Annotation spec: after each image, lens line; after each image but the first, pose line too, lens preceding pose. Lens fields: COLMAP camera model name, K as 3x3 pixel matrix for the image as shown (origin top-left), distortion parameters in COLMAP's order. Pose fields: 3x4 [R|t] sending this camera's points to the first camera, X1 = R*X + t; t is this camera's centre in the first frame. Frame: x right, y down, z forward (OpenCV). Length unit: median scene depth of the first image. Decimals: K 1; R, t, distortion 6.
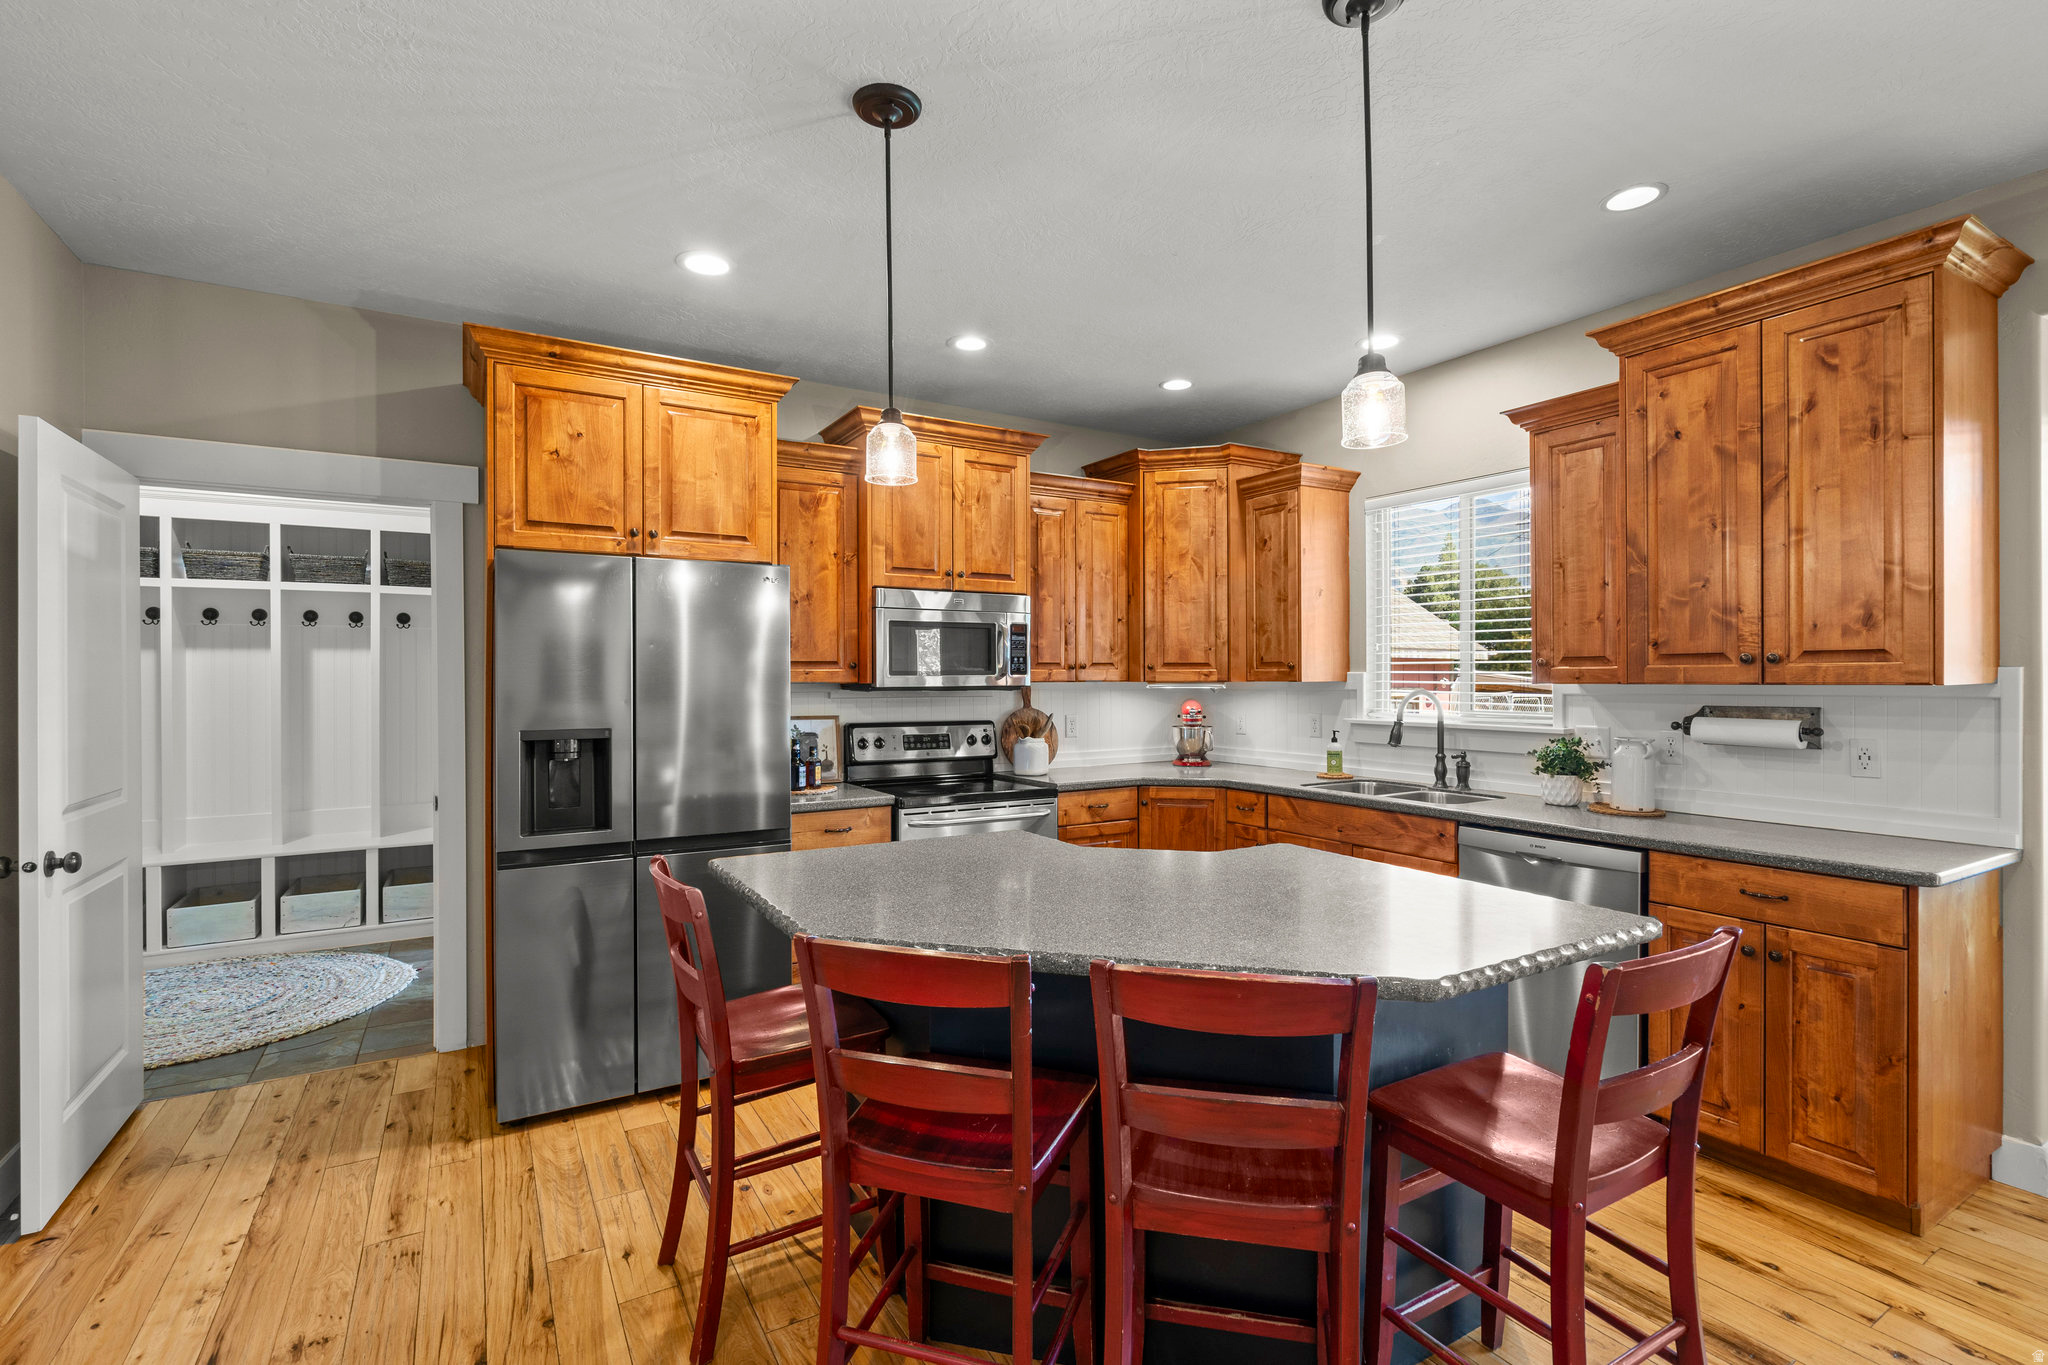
lens RADIAL K [[937.3, 0, 1022.5], [0, 937.3, 680.5], [0, 0, 1]] dist [-0.007704, 0.004051]
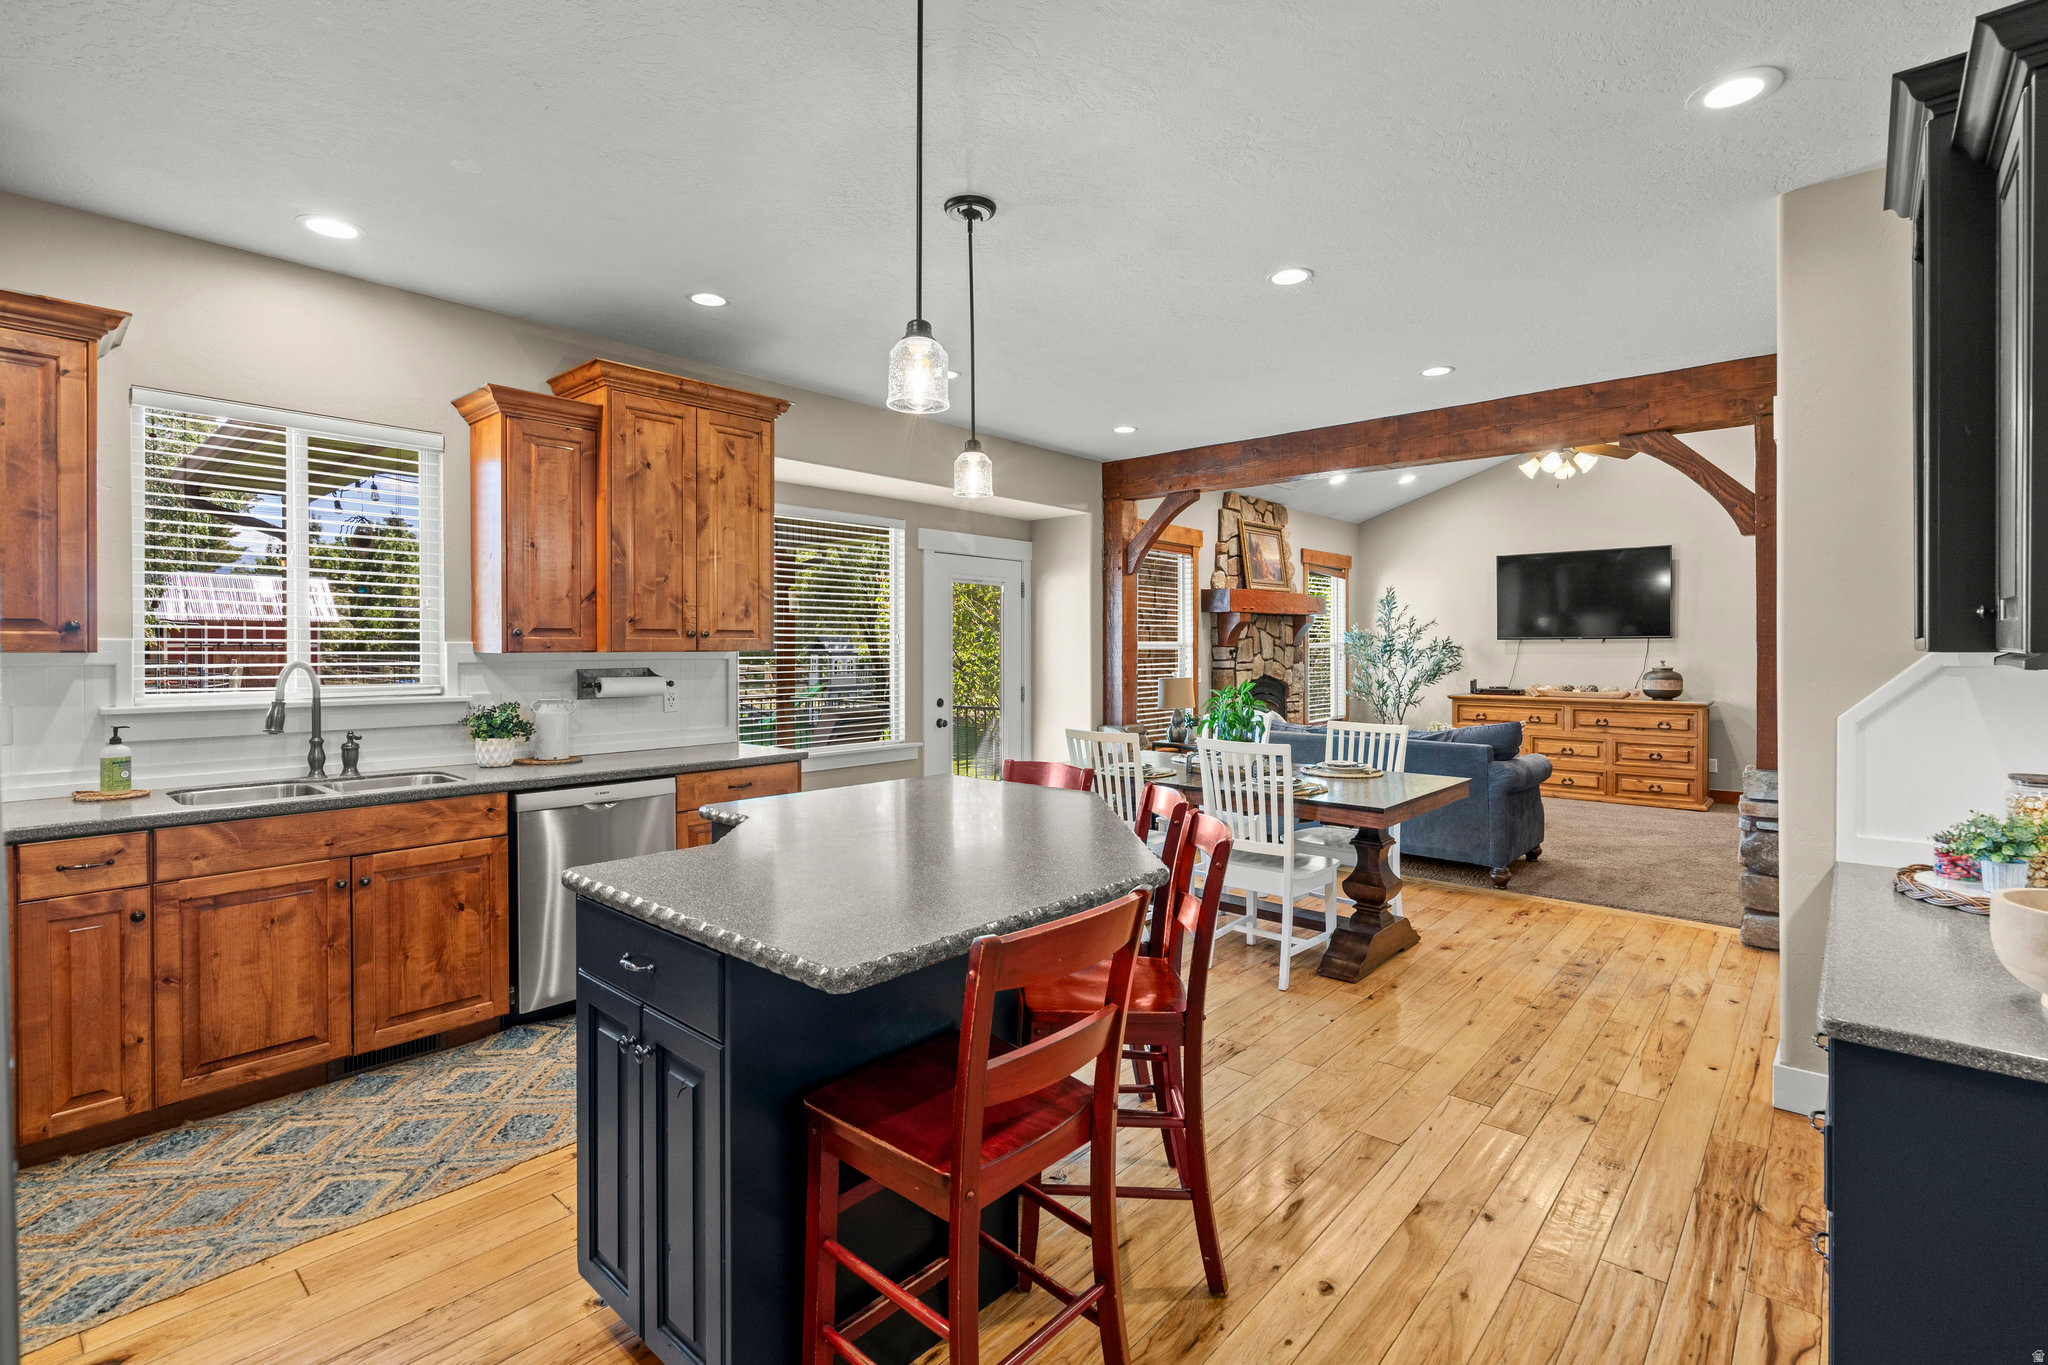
lens RADIAL K [[937.3, 0, 1034.1], [0, 937.3, 653.5], [0, 0, 1]] dist [-0.007704, 0.004051]
pose [[-0.309047, -0.001578, 0.951045, -0.564454], [0.004992, 0.999982, 0.003282, 0.003562], [-0.951034, 0.005762, -0.309034, 0.676193]]
